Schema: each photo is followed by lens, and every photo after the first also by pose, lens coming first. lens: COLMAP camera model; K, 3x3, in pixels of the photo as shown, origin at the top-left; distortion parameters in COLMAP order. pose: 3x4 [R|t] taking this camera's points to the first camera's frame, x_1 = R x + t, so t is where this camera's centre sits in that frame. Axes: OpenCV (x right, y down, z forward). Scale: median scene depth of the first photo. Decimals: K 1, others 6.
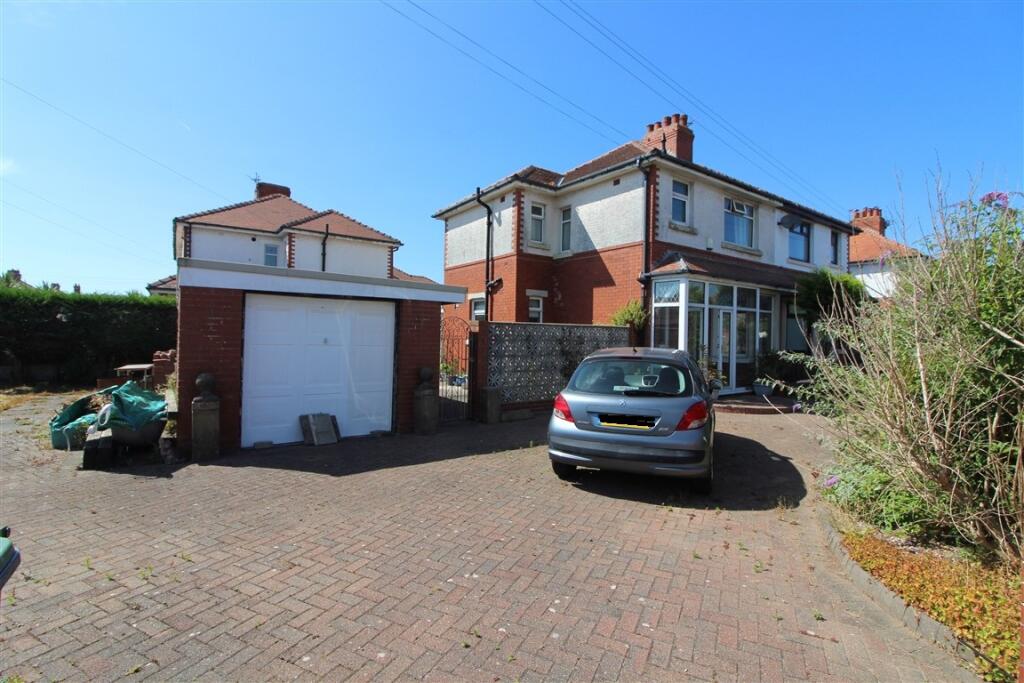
lens RADIAL K [[477.4, 0, 510.1], [0, 477.4, 328.7], [0, 0, 1]] dist [-0.001147, -0.000324]
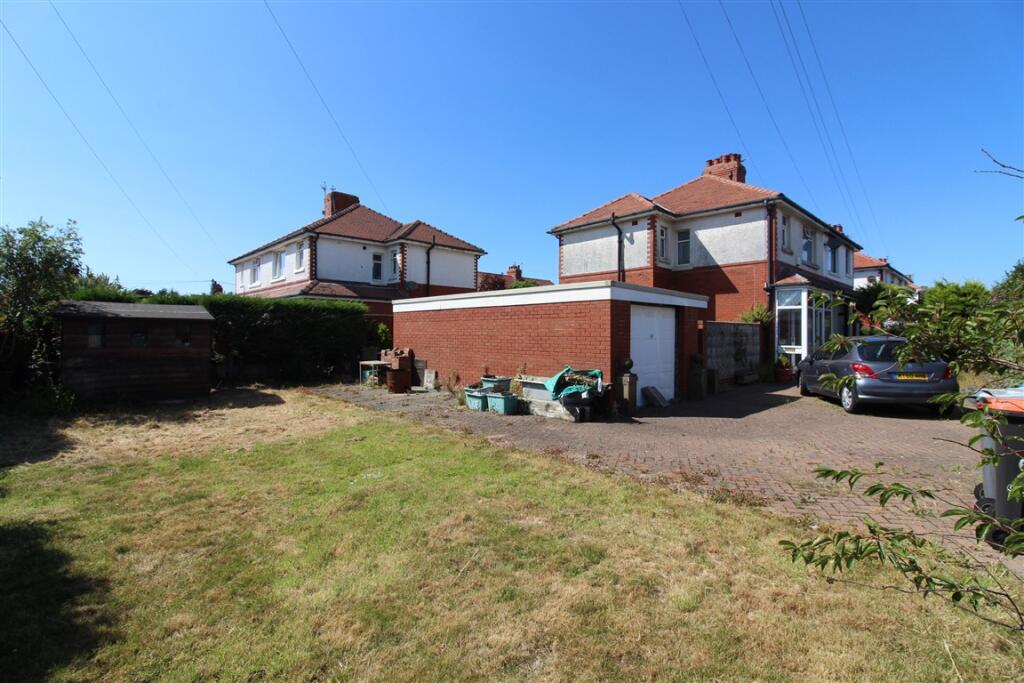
lens RADIAL K [[477.4, 0, 510.1], [0, 477.4, 328.7], [0, 0, 1]] dist [-0.001147, -0.000324]
pose [[0.988136, -0.013160, 0.153015, -0.540375], [0.012757, 0.999912, 0.003616, -0.003533], [-0.153050, -0.001621, 0.988217, -0.185611]]
